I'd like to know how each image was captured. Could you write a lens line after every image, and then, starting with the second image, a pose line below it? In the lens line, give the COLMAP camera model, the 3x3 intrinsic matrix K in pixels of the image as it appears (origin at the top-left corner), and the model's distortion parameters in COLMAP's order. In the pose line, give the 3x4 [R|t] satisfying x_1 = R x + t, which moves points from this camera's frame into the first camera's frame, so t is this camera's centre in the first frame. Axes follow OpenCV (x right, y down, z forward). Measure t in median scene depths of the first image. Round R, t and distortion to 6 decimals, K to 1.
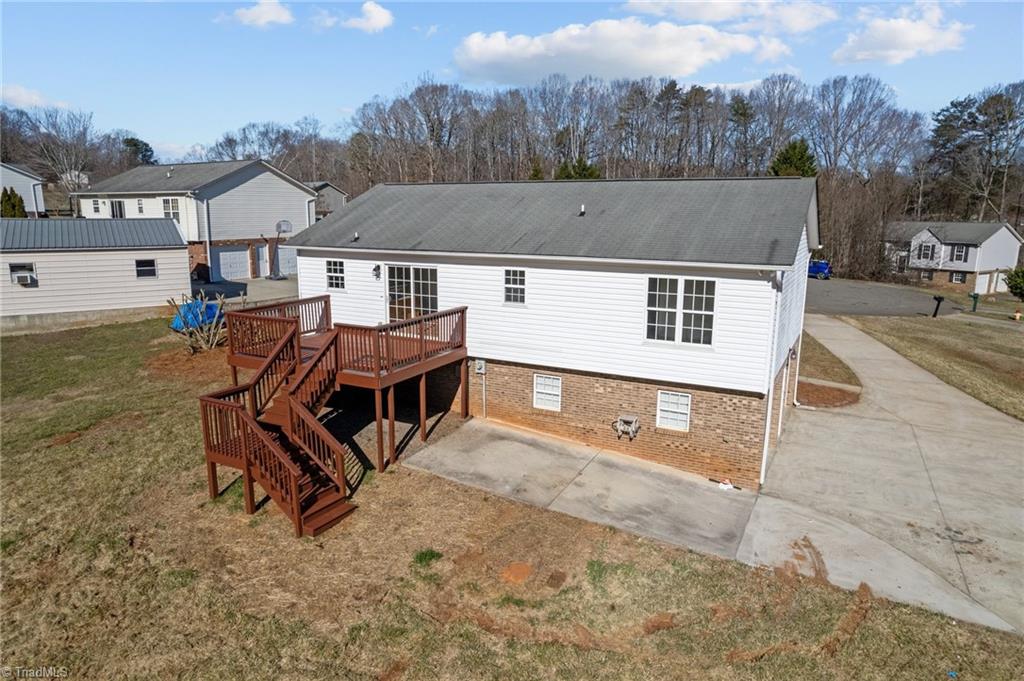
lens RADIAL K [[671.1, 0, 517.4], [0, 671.1, 324.6], [0, 0, 1]] dist [-0.046406, 0.033078]
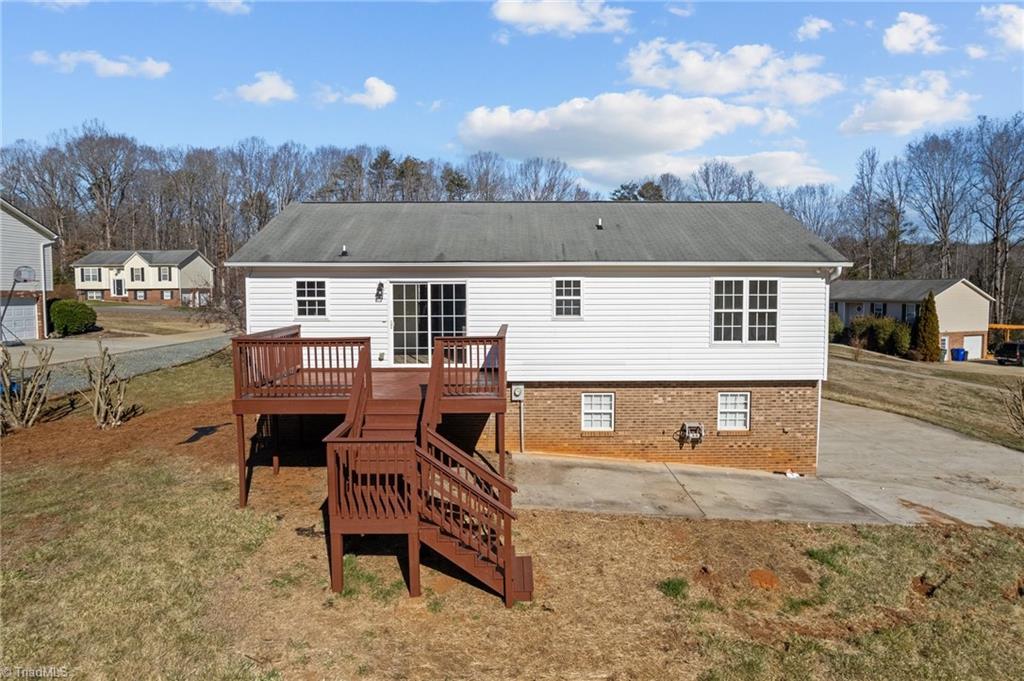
lens RADIAL K [[671.1, 0, 517.4], [0, 671.1, 324.6], [0, 0, 1]] dist [-0.046406, 0.033078]
pose [[0.876088, -0.034316, 0.480929, -0.519127], [0.089062, 0.991817, -0.091470, 0.058626], [-0.473855, 0.122969, 0.871975, 0.237556]]
